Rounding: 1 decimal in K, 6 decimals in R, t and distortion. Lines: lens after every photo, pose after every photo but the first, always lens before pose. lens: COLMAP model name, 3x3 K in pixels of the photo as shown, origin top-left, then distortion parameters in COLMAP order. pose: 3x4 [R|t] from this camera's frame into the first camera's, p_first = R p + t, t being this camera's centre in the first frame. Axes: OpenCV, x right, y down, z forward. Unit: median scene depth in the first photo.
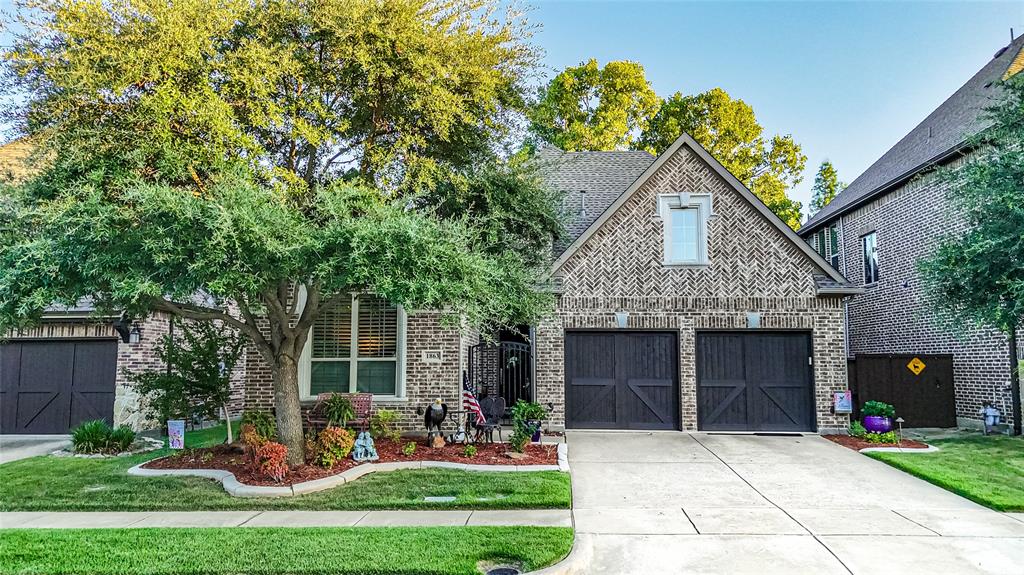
lens RADIAL K [[714.1, 0, 512.0], [0, 714.1, 287.5], [0, 0, 1]] dist [0.092017, -0.104001]
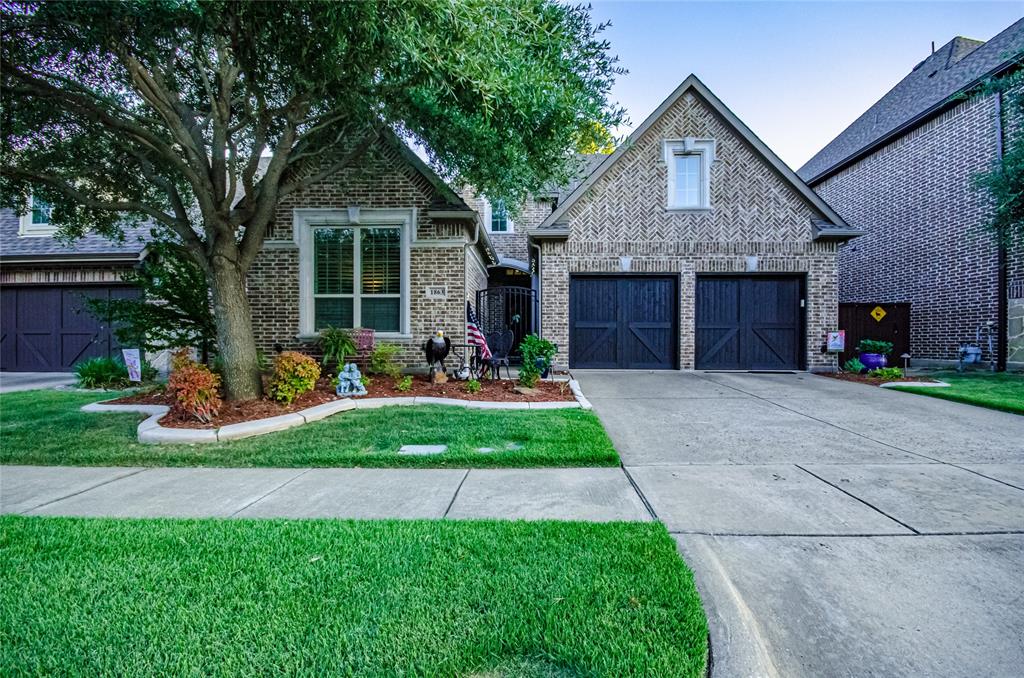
lens RADIAL K [[449.5, 0, 512.0], [0, 449.5, 339.0], [0, 0, 1]] dist [0.000123, 0.000053]
pose [[1.000000, -0.000679, 0.000194, -0.009271], [0.000656, 0.994977, 0.100100, 0.089511], [-0.000261, -0.100100, 0.994977, 0.355973]]
